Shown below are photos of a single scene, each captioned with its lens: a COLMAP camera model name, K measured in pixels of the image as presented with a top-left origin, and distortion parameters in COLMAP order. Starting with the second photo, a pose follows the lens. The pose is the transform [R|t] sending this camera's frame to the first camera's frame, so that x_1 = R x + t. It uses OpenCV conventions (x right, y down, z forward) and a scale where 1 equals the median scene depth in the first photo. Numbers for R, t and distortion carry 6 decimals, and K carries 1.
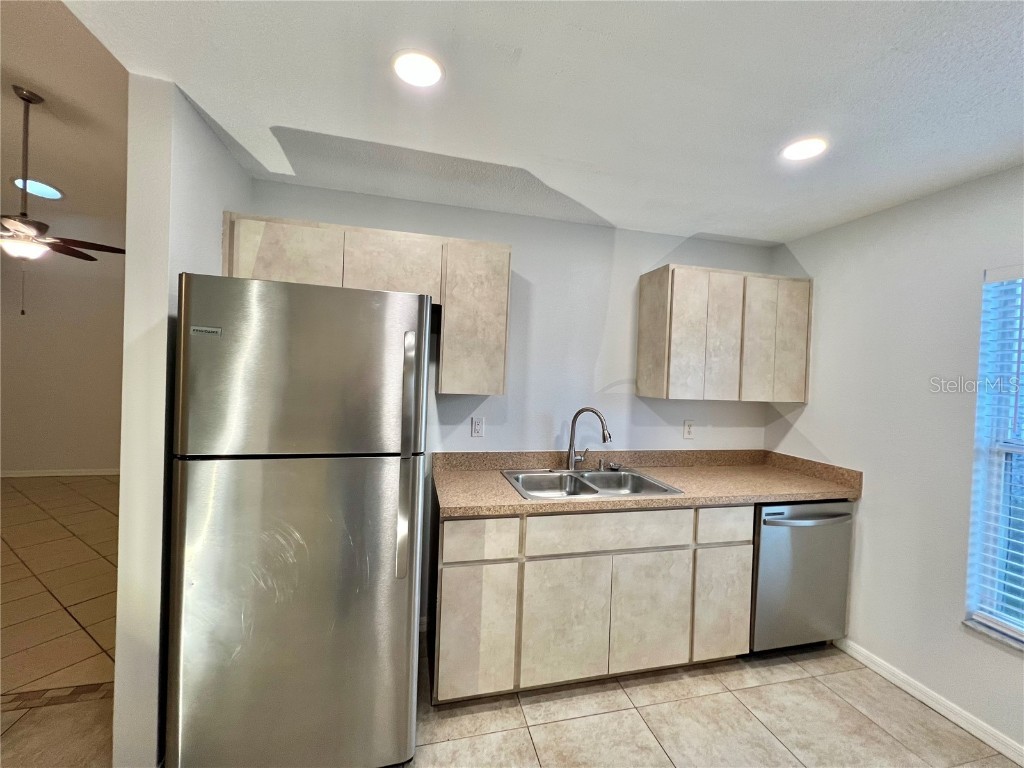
lens RADIAL K [[404.4, 0, 515.8], [0, 404.4, 381.4], [0, 0, 1]] dist [-0.001871, -0.000136]
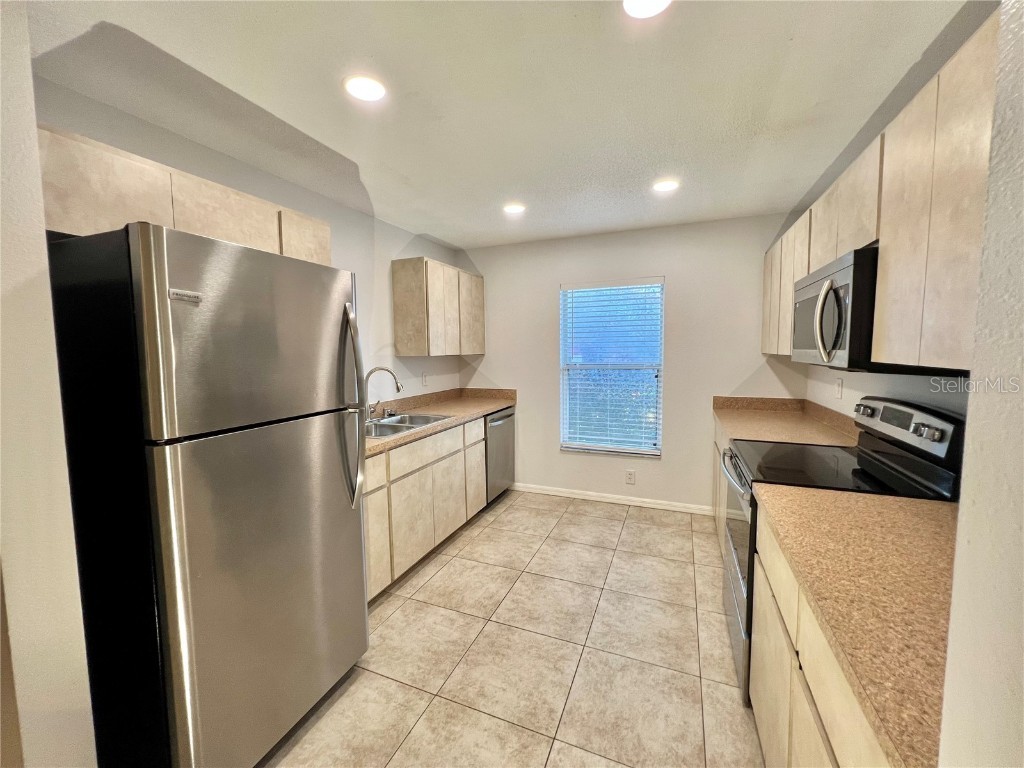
lens RADIAL K [[407.9, 0, 510.0], [0, 407.9, 380.1], [0, 0, 1]] dist [-0.002100, -0.000017]
pose [[0.591920, -0.107185, 0.798838, -0.647455], [0.050150, 0.994096, 0.096223, 0.005692], [-0.804435, -0.016895, 0.593801, -0.063669]]
